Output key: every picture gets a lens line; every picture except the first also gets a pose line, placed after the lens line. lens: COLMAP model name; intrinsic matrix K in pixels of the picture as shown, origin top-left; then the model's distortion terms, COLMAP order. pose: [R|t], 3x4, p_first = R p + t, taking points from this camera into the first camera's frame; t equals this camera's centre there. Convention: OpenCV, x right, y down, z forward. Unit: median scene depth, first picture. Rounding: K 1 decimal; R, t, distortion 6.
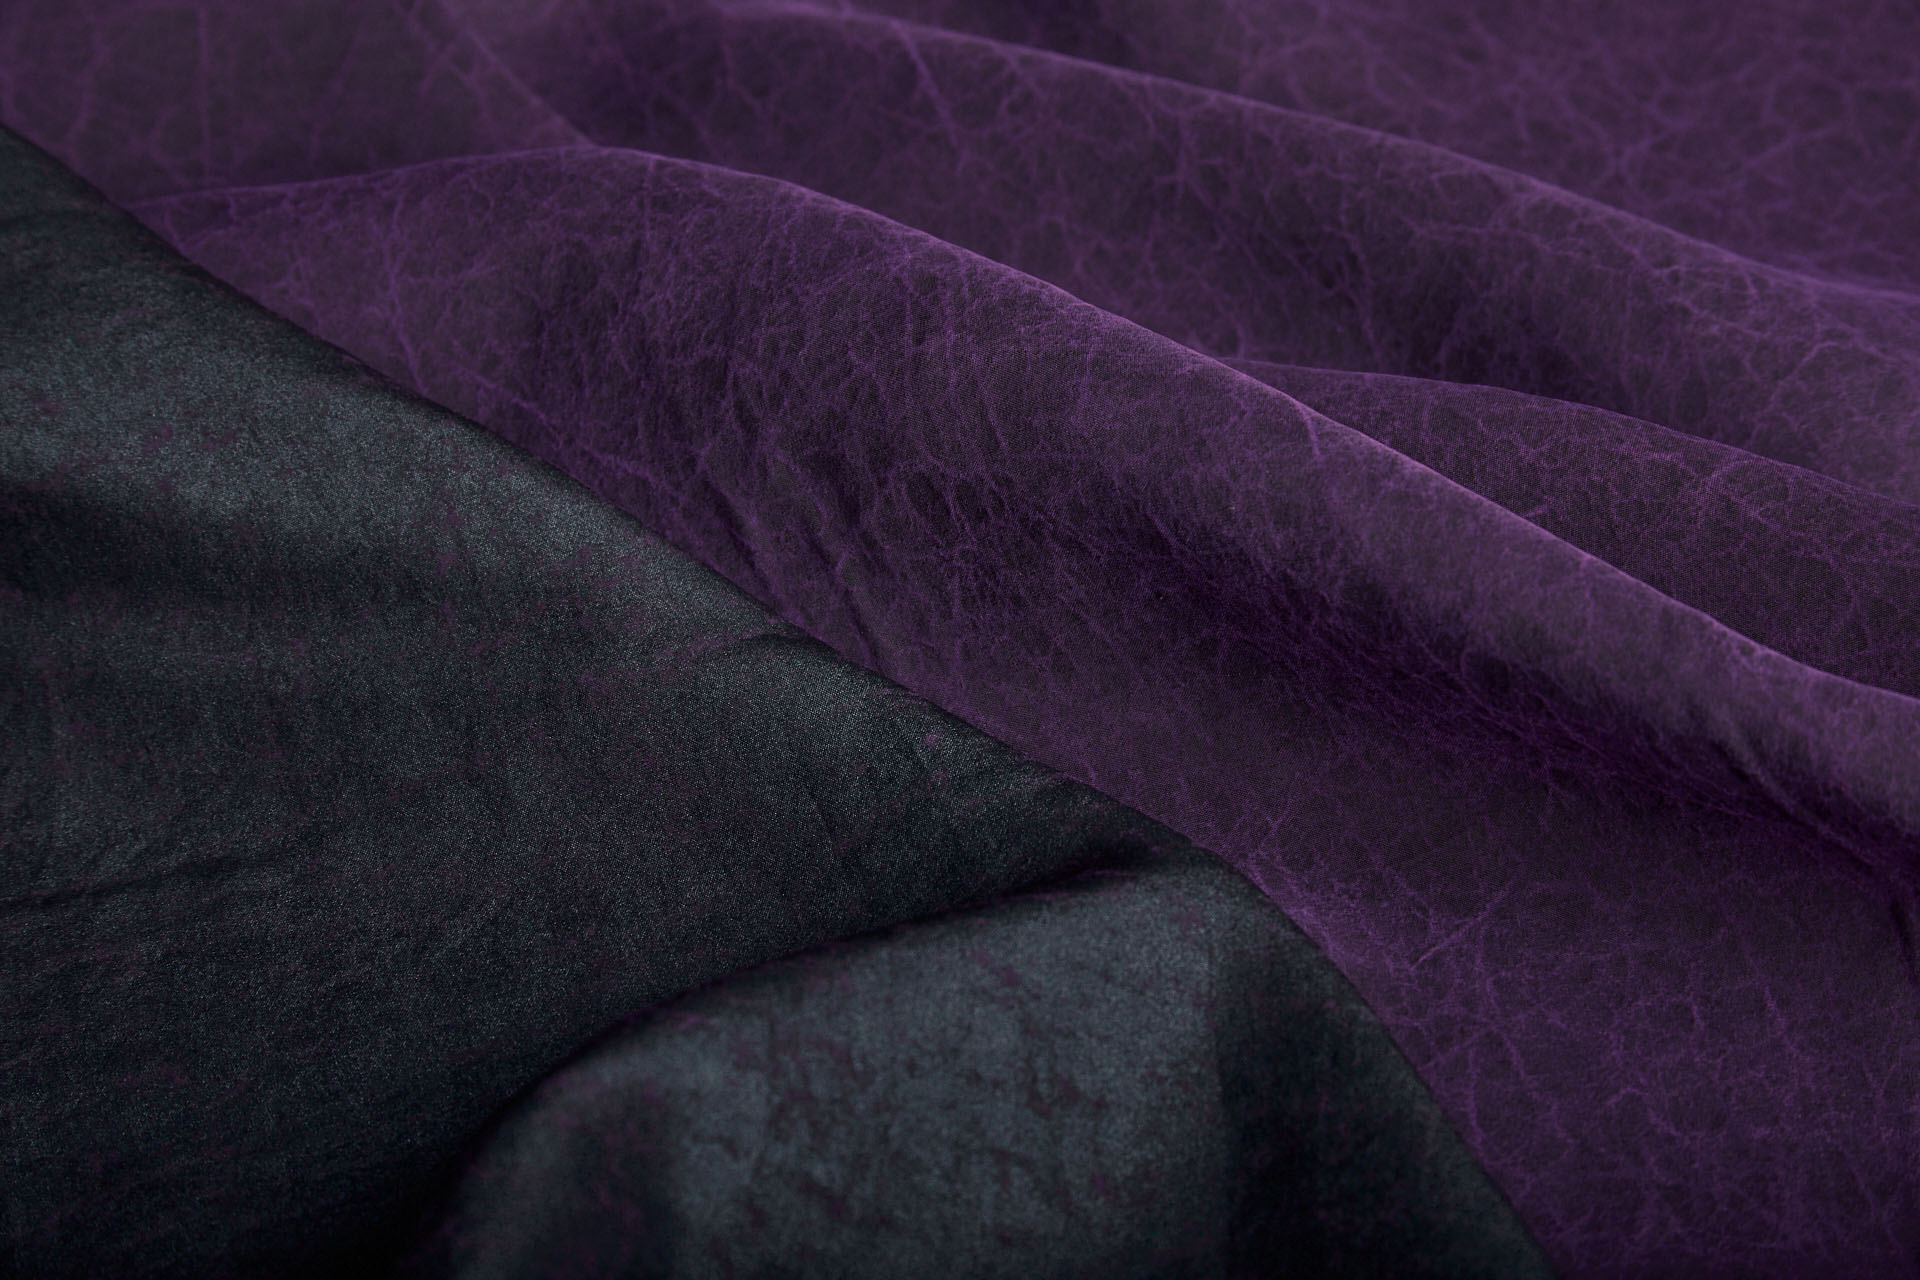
lens RADIAL K [[4677.3, 0, 960.0], [0, 4677.3, 640.0], [0, 0, 1]] dist [-0.328699, -0.106594]
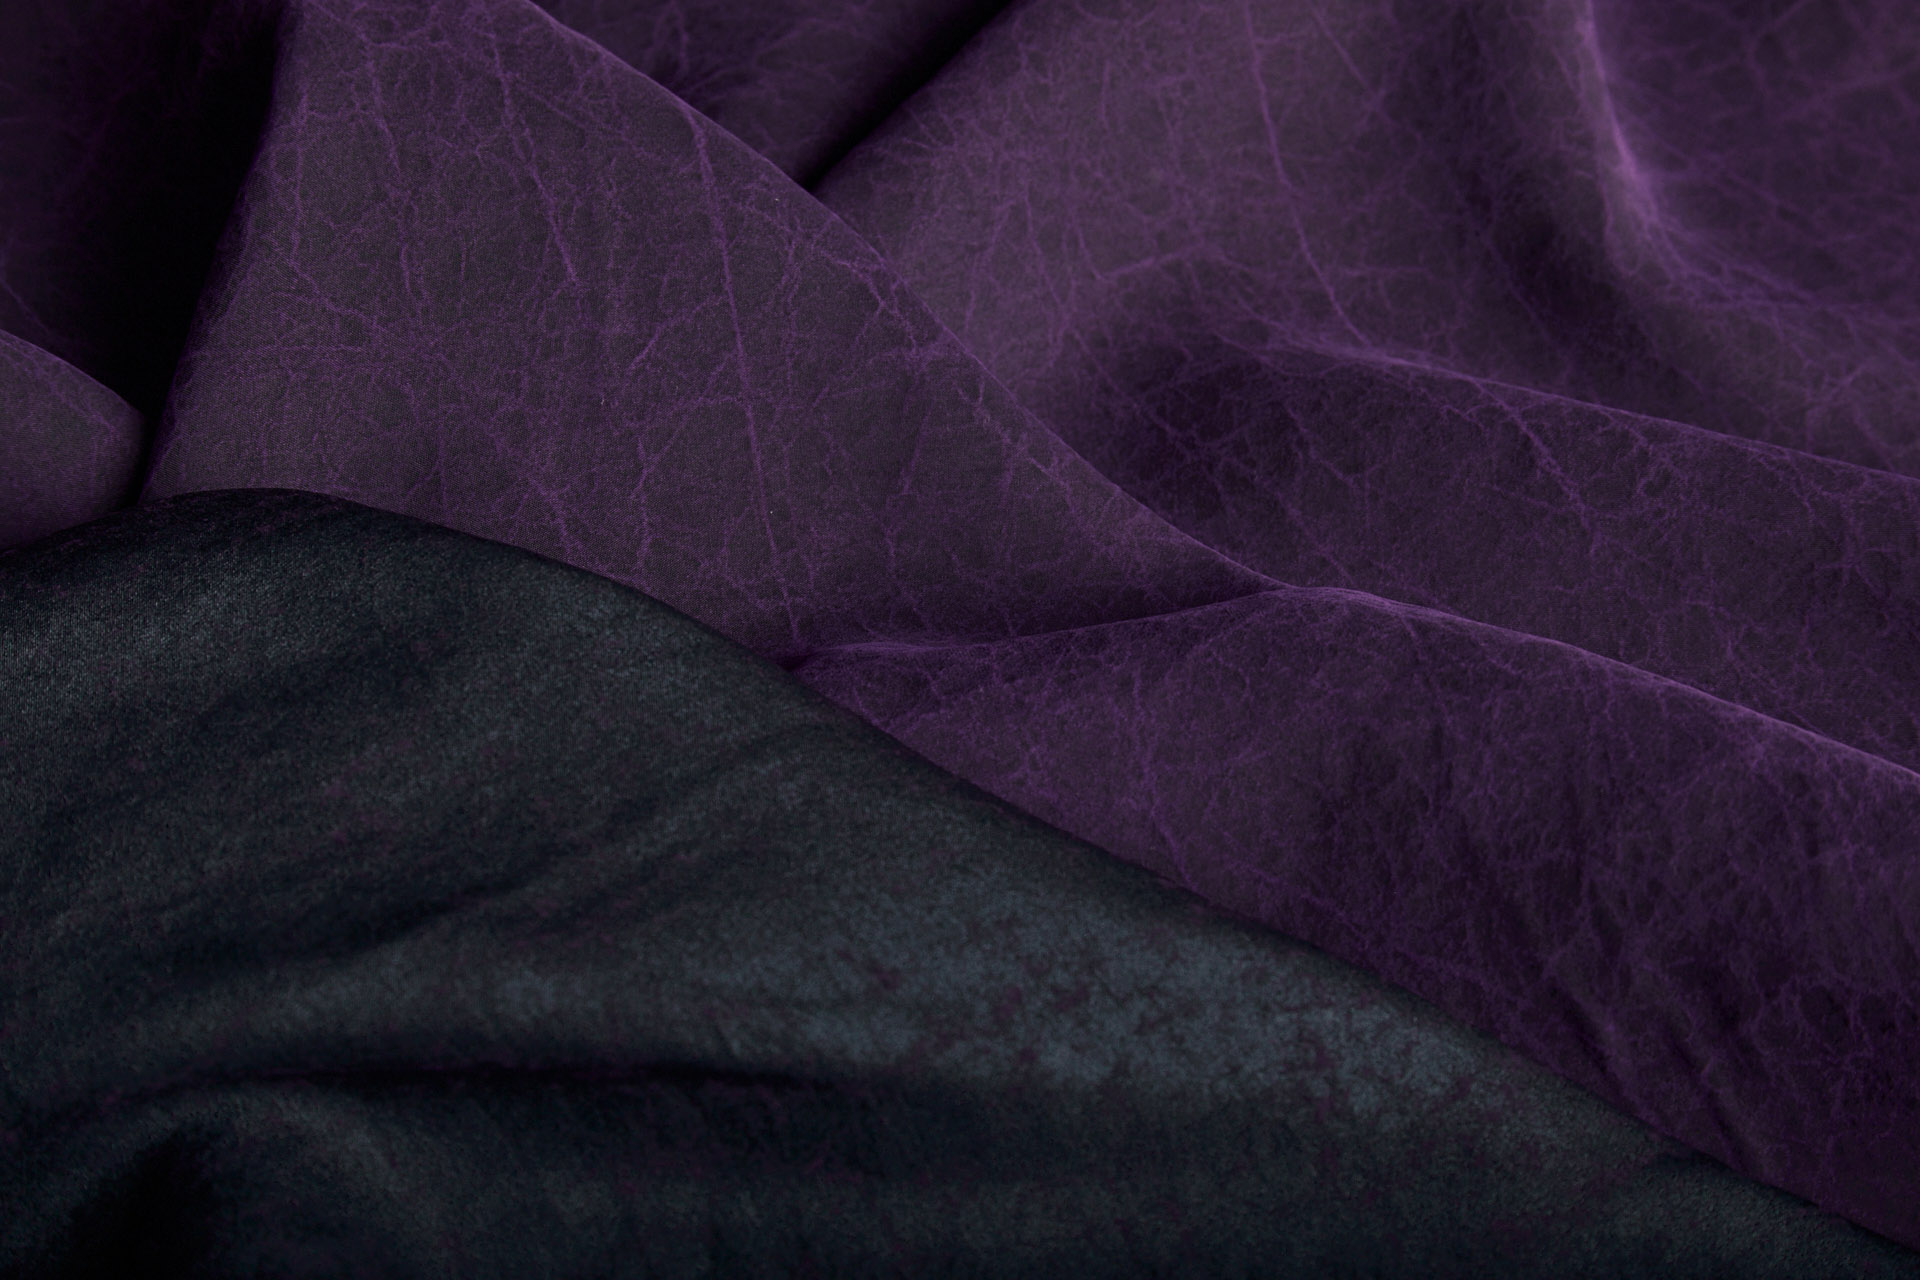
lens RADIAL K [[4677.3, 0, 960.0], [0, 4677.3, 640.0], [0, 0, 1]] dist [-0.328699, -0.106594]
pose [[0.984082, -0.070693, 0.163049, -0.322952], [0.059577, 0.995617, 0.072094, -0.180033], [-0.167431, -0.061233, 0.983980, 0.082679]]
